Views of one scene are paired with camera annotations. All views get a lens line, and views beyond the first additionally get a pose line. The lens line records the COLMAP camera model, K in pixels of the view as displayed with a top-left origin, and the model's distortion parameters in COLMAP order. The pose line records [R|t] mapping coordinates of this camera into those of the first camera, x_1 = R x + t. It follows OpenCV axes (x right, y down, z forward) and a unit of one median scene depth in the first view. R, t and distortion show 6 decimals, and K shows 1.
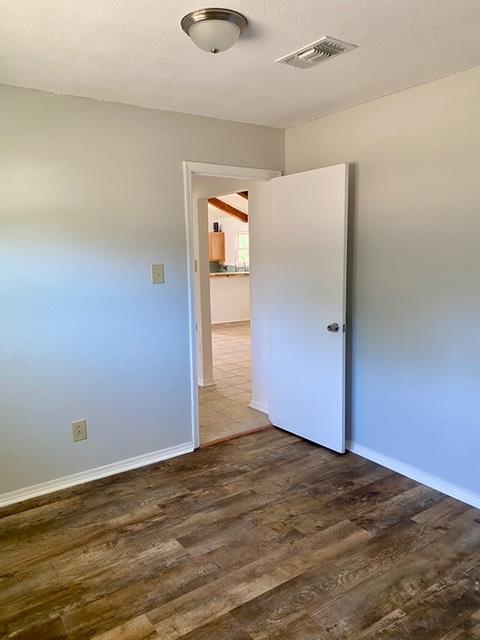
lens RADIAL K [[477.4, 0, 240.0], [0, 477.4, 320.0], [0, 0, 1]] dist [0.006423, -0.005527]
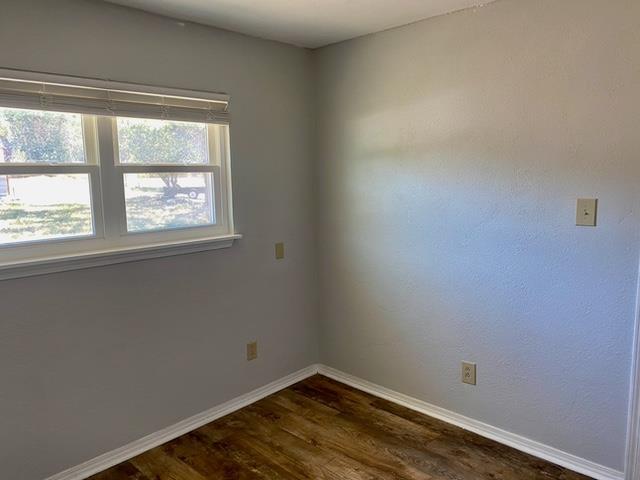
lens RADIAL K [[477.4, 0, 320.0], [0, 477.4, 240.0], [0, 0, 1]] dist [0.006423, -0.005527]
pose [[0.215966, 0.155384, -0.963958, 0.490391], [-0.130327, 0.983009, 0.129257, -0.110187], [0.967664, 0.097715, 0.232547, 0.529206]]
